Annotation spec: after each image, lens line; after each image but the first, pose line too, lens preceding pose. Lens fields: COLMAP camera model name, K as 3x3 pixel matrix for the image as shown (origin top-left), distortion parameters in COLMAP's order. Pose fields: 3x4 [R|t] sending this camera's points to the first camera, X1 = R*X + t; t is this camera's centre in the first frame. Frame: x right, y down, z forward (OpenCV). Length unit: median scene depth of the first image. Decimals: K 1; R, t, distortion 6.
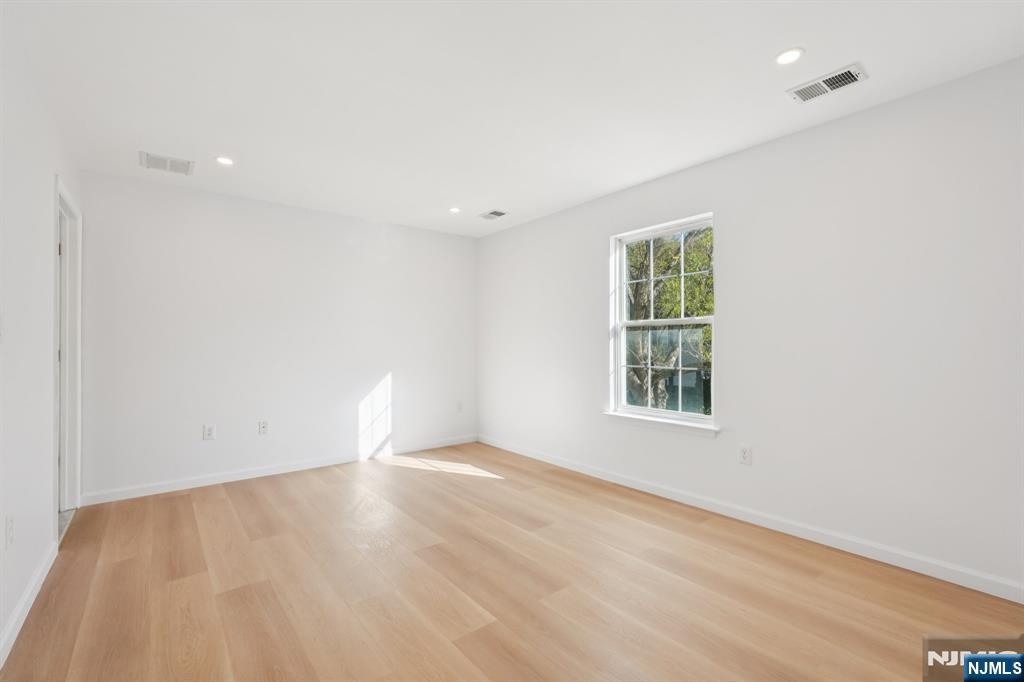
lens RADIAL K [[451.3, 0, 515.7], [0, 451.3, 338.9], [0, 0, 1]] dist [-0.014078, 0.007857]
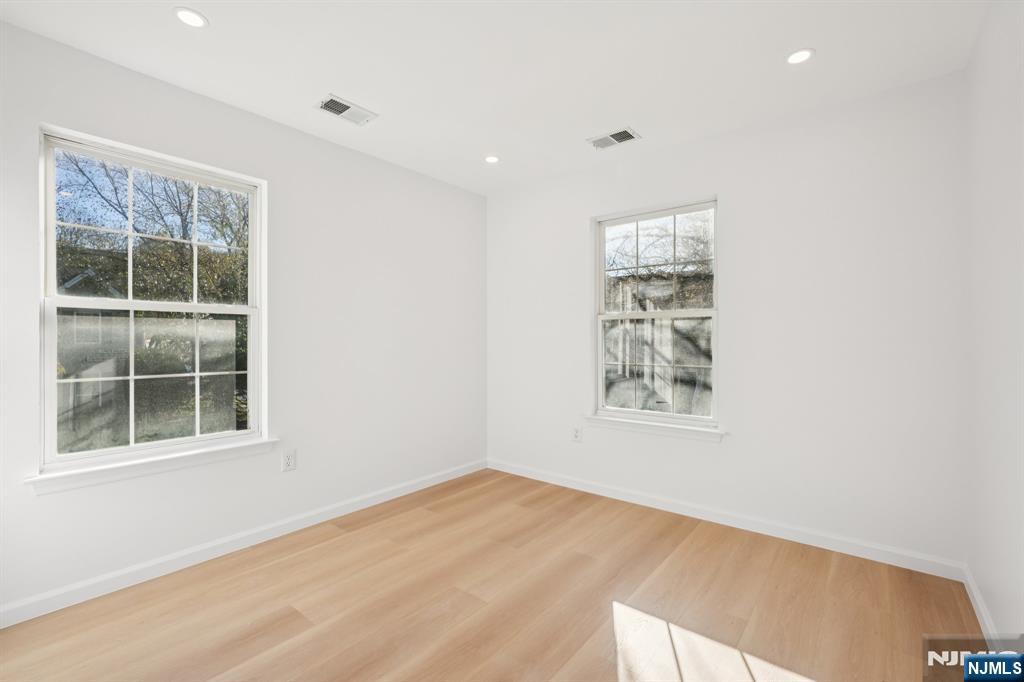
lens RADIAL K [[451.3, 0, 510.9], [0, 451.3, 339.8], [0, 0, 1]] dist [-0.014078, 0.007857]
pose [[-0.219566, -0.000154, 0.975598, -0.389051], [-0.010804, 0.999939, -0.002273, 0.006348], [-0.975538, -0.011040, -0.219554, 0.606471]]
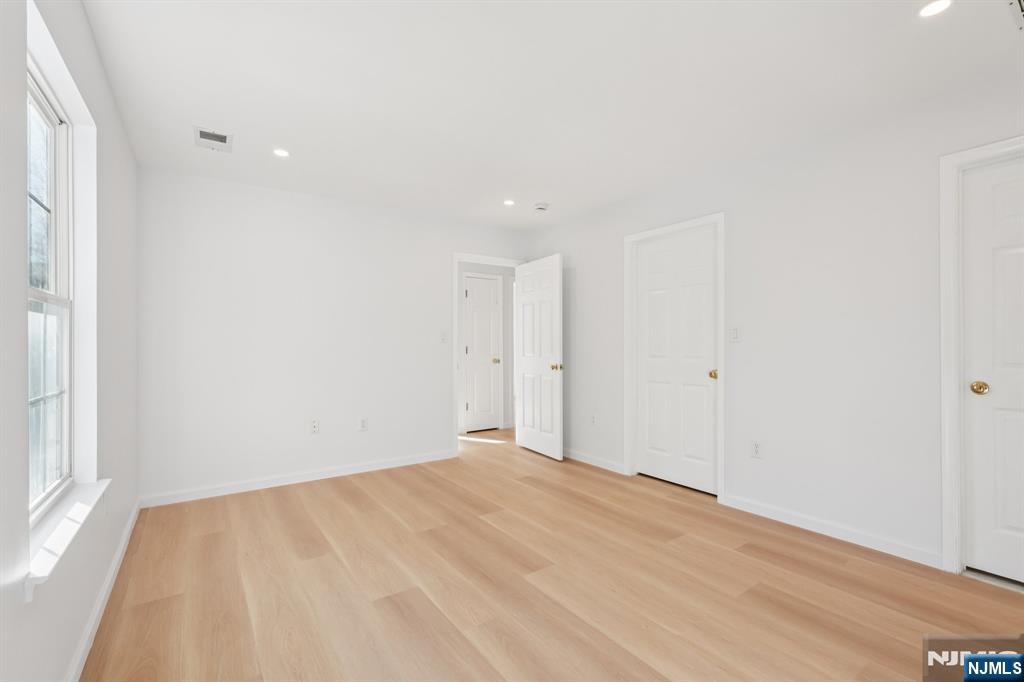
lens RADIAL K [[451.3, 0, 517.0], [0, 451.3, 341.6], [0, 0, 1]] dist [-0.014078, 0.007857]
pose [[-0.998740, 0.008332, 0.049480, -0.133142], [0.007345, 0.999771, -0.020083, 0.017141], [-0.049636, -0.019695, -0.998573, 1.295587]]
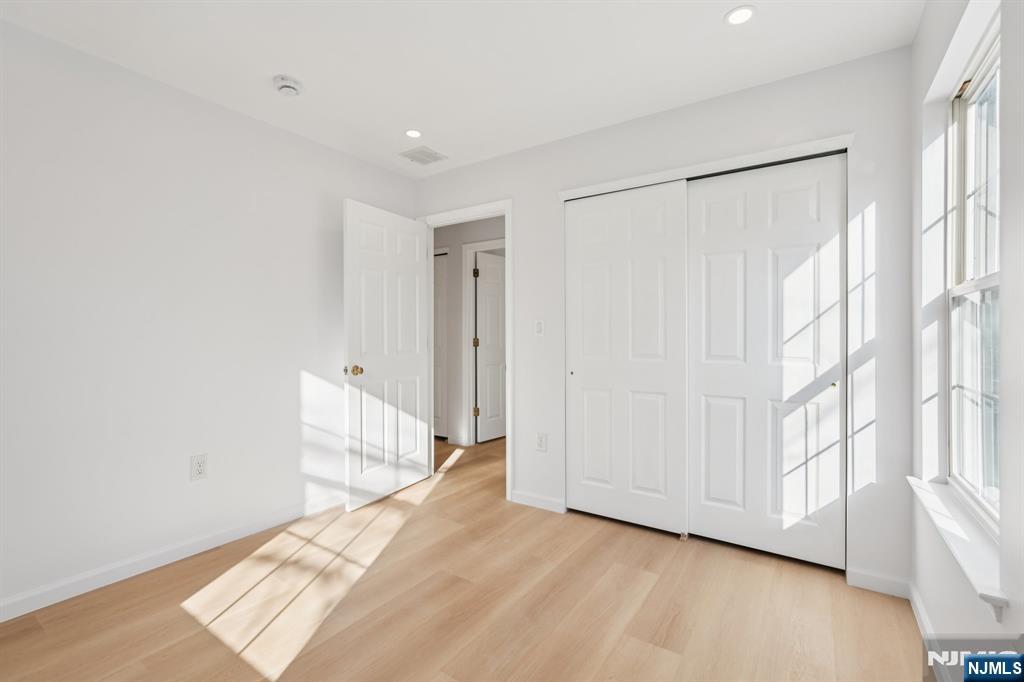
lens RADIAL K [[451.3, 0, 510.6], [0, 451.3, 336.4], [0, 0, 1]] dist [-0.014078, 0.007857]
pose [[0.302109, 0.004106, -0.953265, 0.527391], [0.013139, 0.999878, 0.008471, 0.001906], [0.953183, -0.015084, 0.302018, 0.457252]]
